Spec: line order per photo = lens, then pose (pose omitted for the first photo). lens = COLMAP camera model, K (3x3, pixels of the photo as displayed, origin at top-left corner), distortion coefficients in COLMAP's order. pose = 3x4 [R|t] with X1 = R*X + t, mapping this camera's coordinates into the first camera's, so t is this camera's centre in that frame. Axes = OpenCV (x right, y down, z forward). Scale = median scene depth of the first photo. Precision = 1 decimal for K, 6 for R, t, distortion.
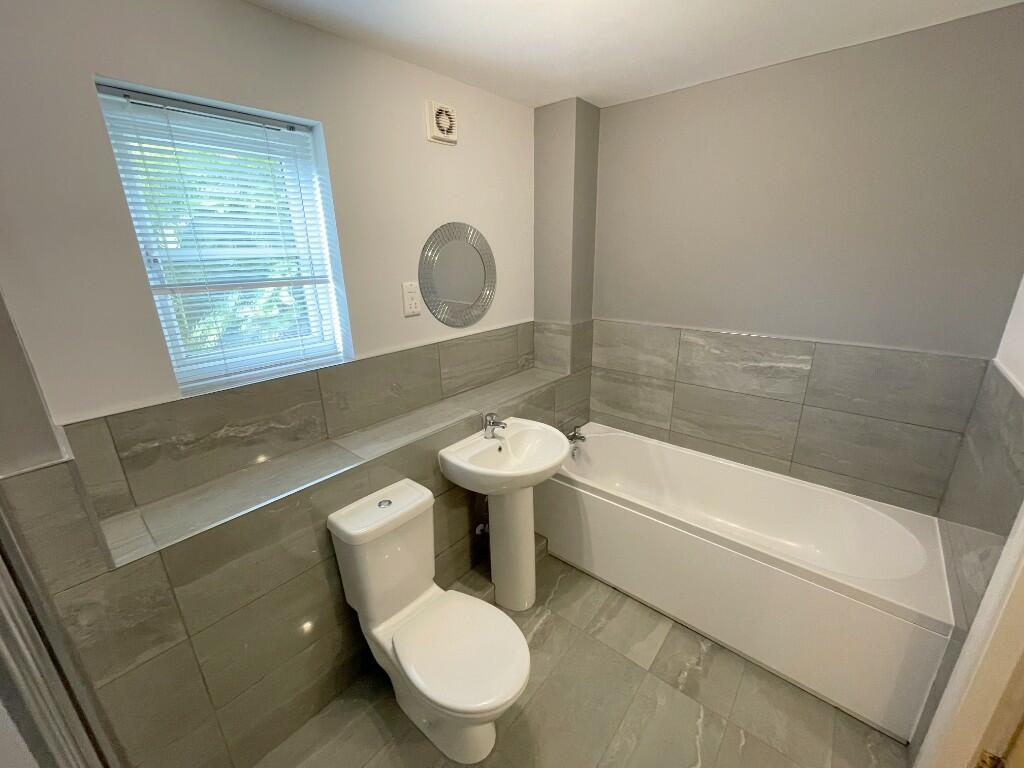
lens RADIAL K [[419.6, 0, 507.3], [0, 419.6, 385.1], [0, 0, 1]] dist [-0.001284, -0.000275]
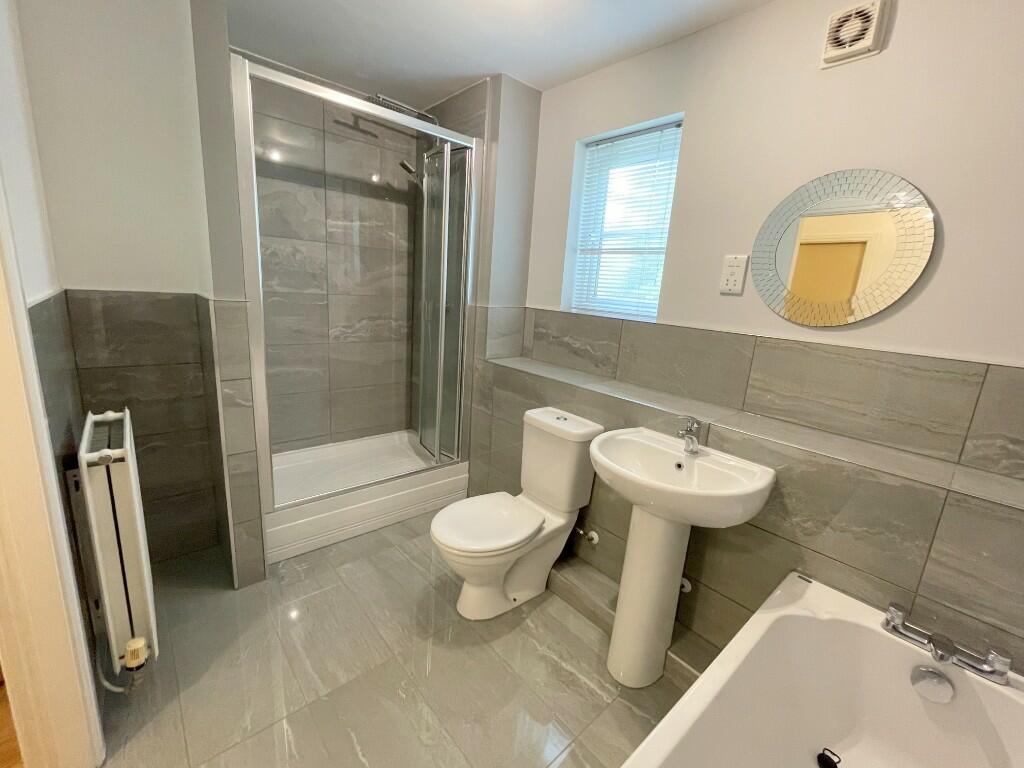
lens RADIAL K [[419.6, 0, 506.6], [0, 419.6, 381.0], [0, 0, 1]] dist [-0.001284, -0.000275]
pose [[-0.147896, 0.229844, -0.961924, 0.757330], [-0.367740, 0.890104, 0.269223, -0.074945], [0.918092, 0.393556, -0.047120, 0.733934]]
